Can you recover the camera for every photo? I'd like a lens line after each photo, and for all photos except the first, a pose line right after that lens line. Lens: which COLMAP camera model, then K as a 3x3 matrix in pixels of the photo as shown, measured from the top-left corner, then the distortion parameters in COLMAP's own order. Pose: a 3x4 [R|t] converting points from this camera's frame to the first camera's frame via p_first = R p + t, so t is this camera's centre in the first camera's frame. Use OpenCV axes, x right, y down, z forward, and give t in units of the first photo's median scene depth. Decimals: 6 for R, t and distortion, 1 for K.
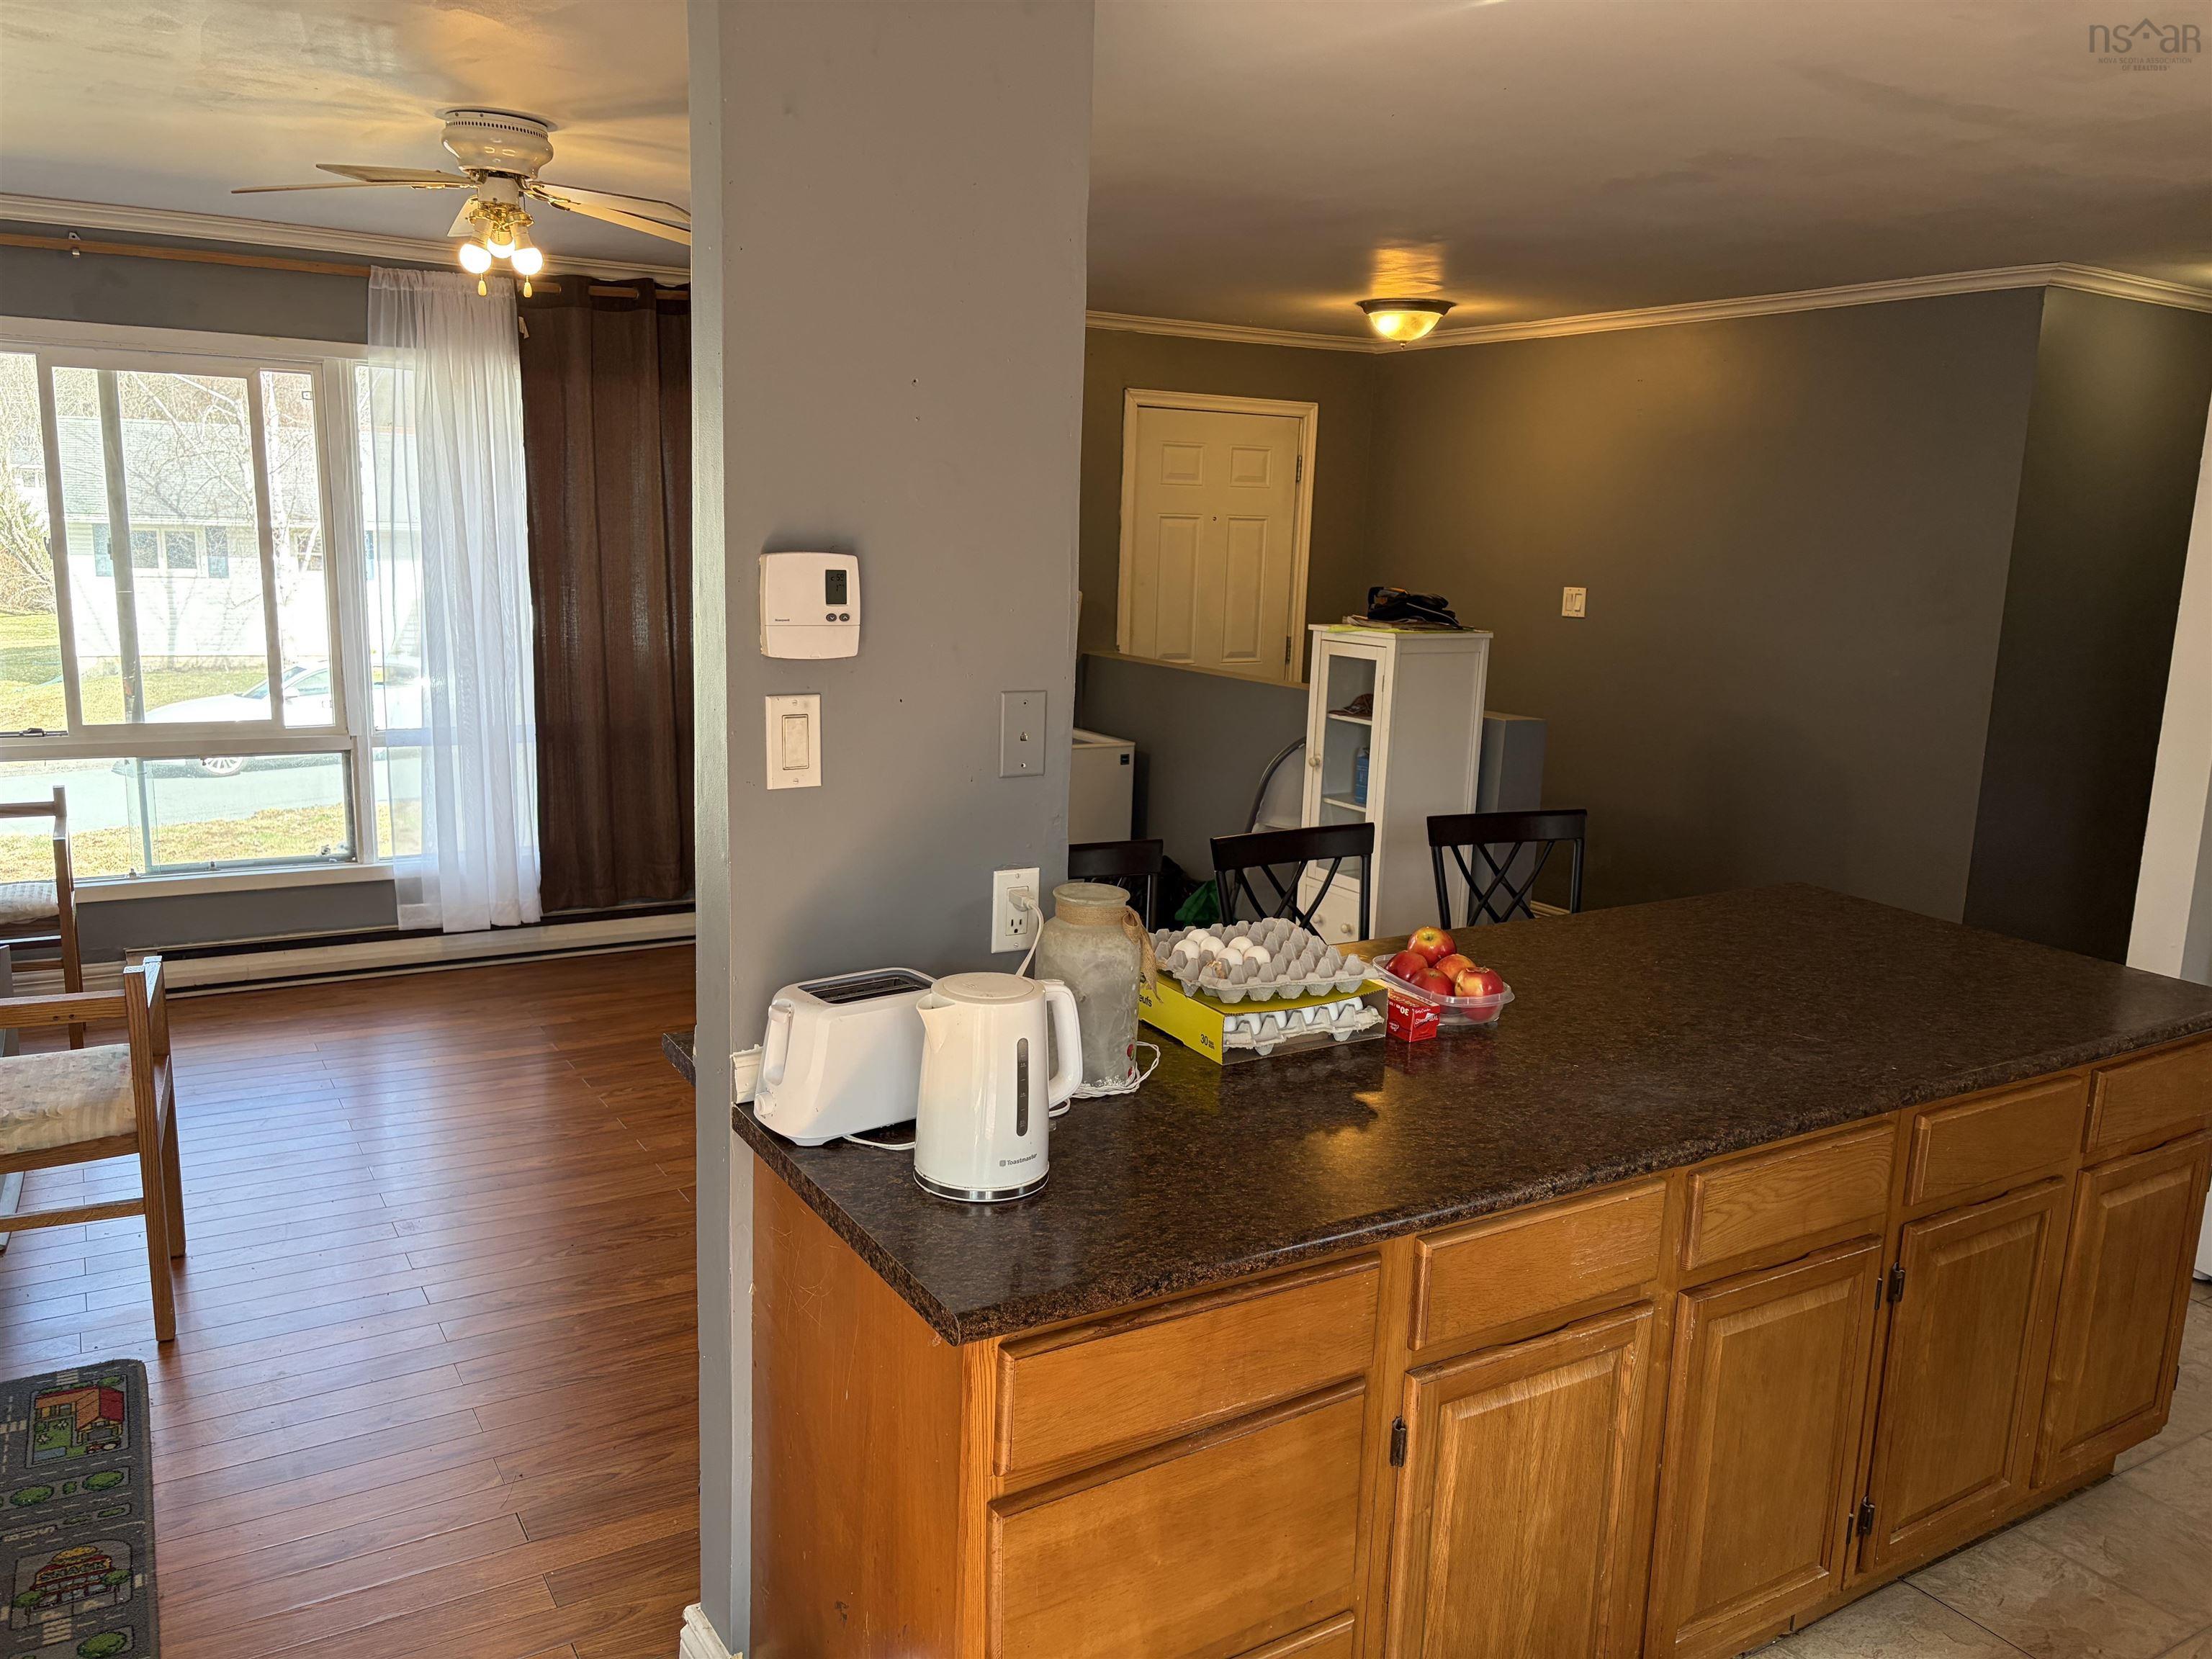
lens RADIAL K [[1649.7, 0, 1099.4], [0, 1649.7, 836.9], [0, 0, 1]] dist [0.059523, -0.061844]
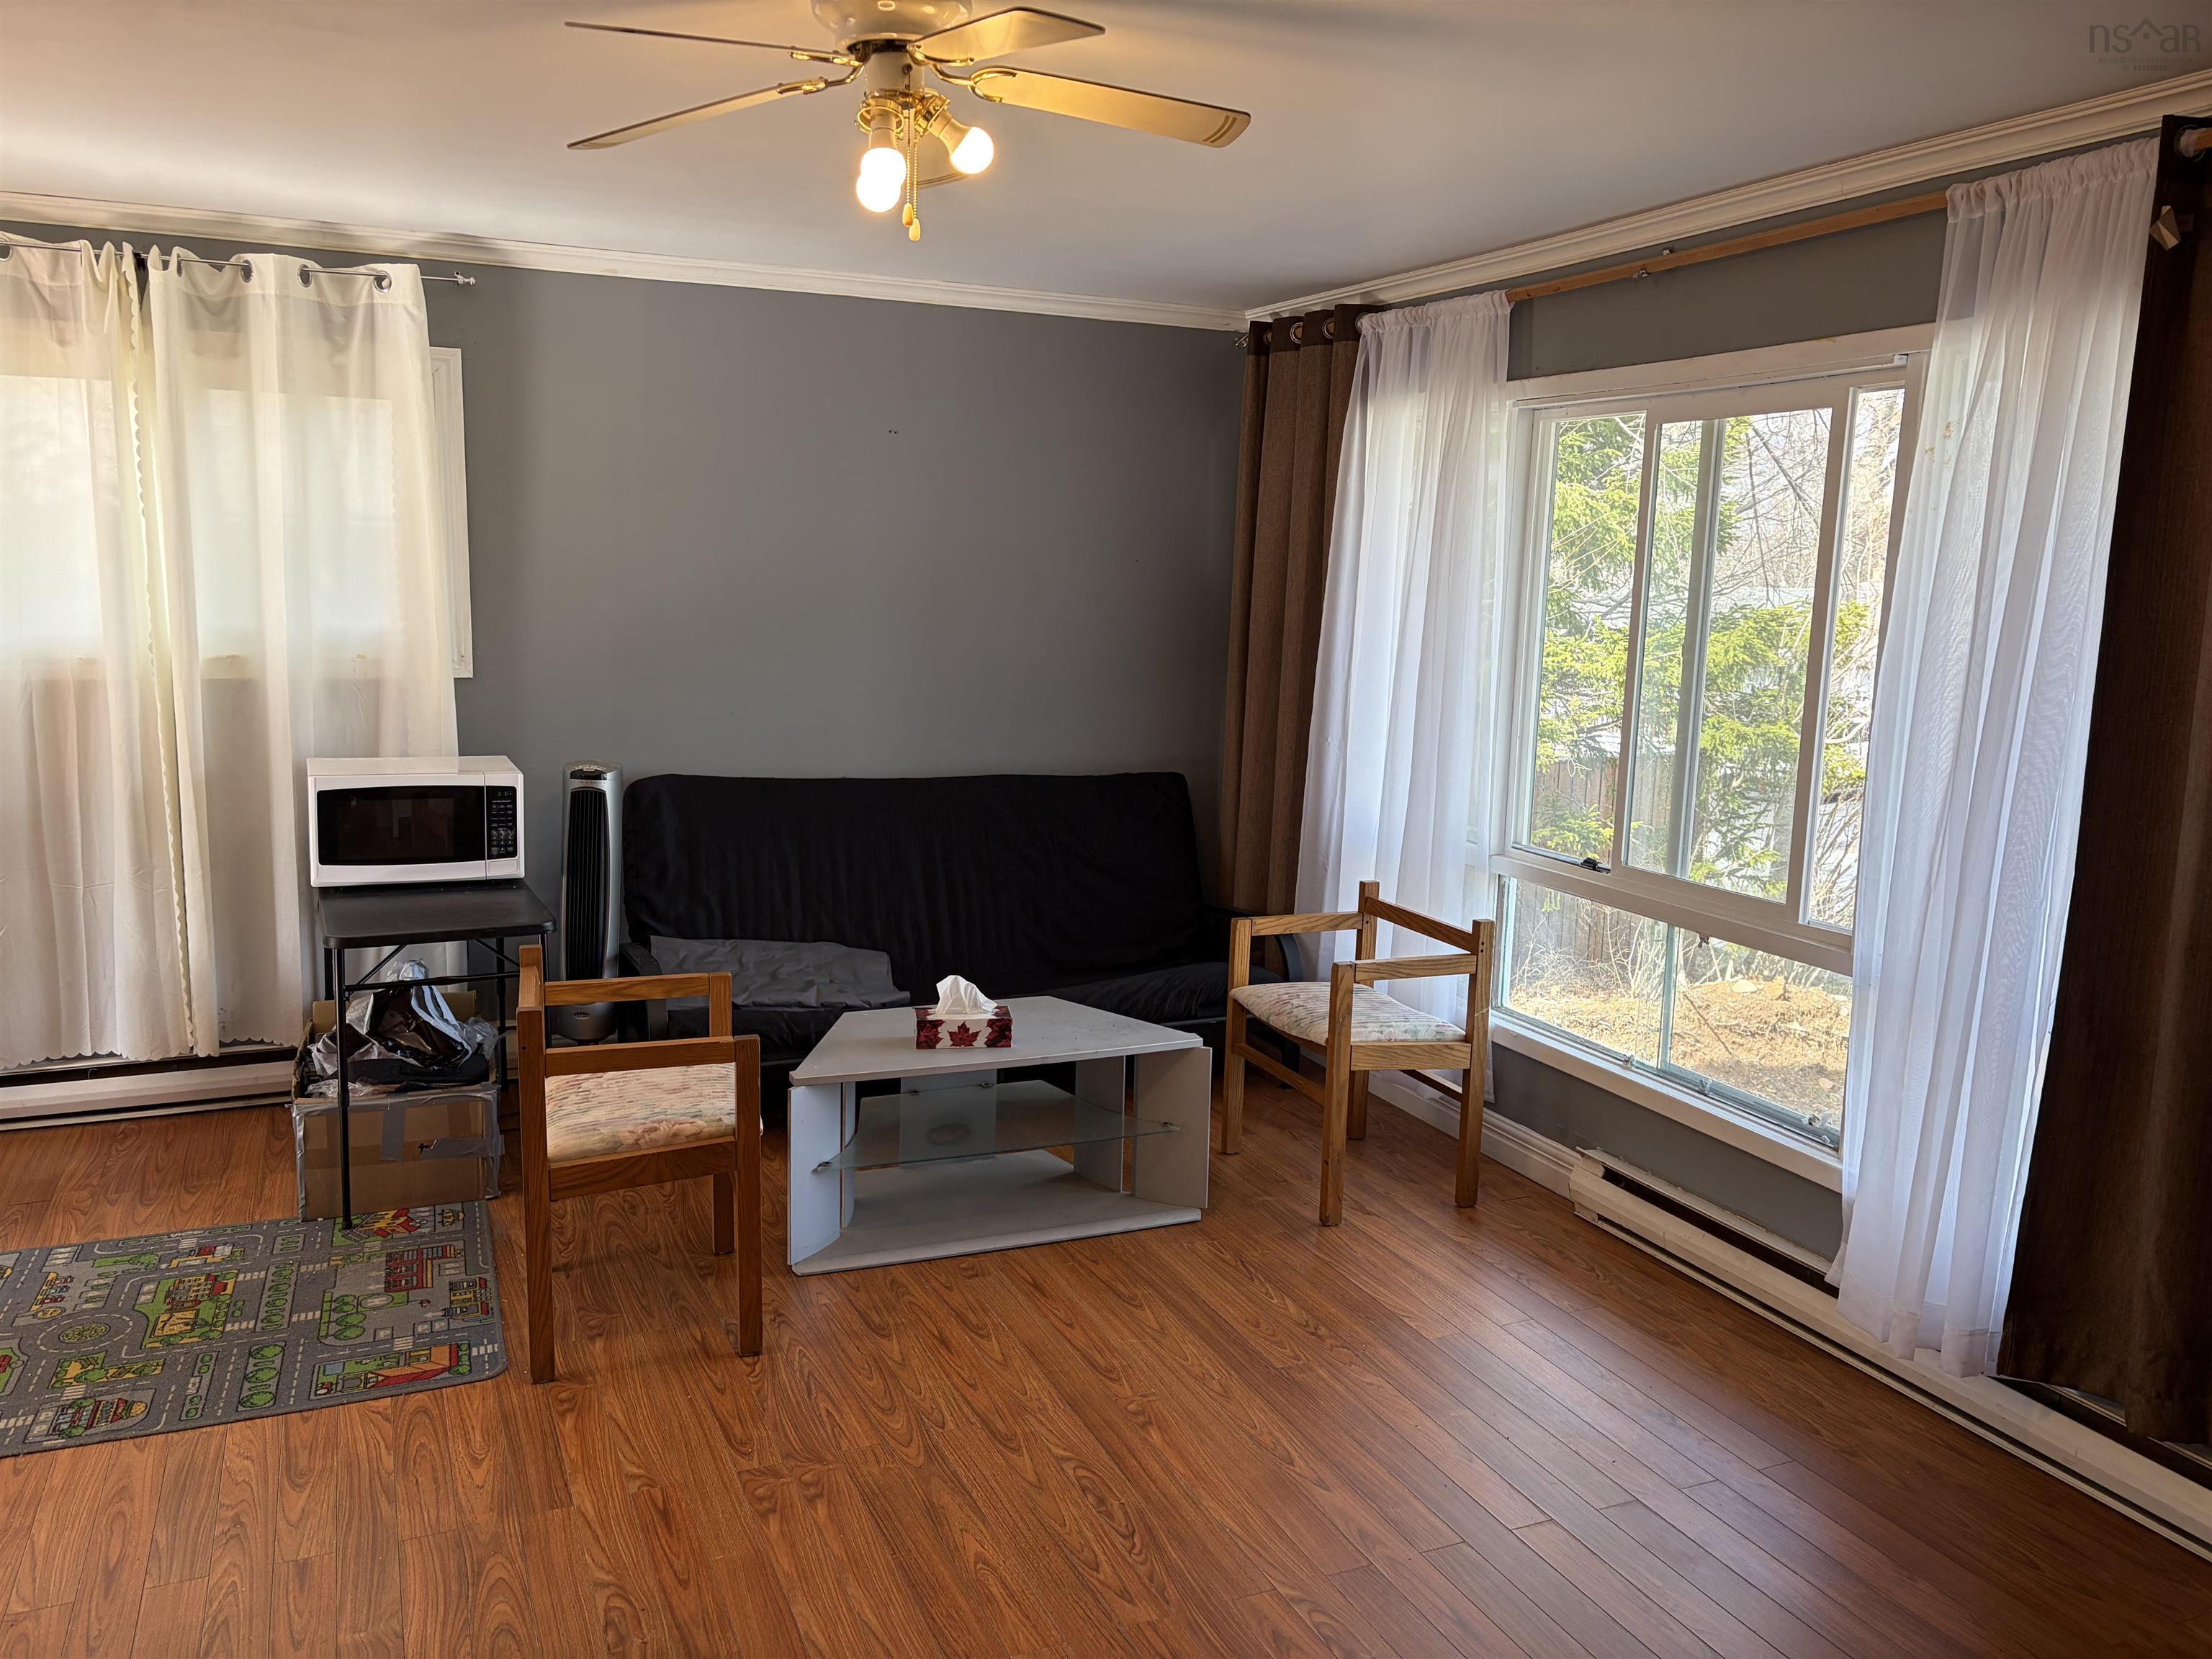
lens RADIAL K [[1681.0, 0, 1103.9], [0, 1681.0, 831.2], [0, 0, 1]] dist [0.039077, -0.025992]
pose [[-0.131179, 0.122259, -0.983791, 0.398671], [-0.216210, 0.964949, 0.148747, -0.270533], [0.967494, 0.232218, -0.100148, 1.509266]]
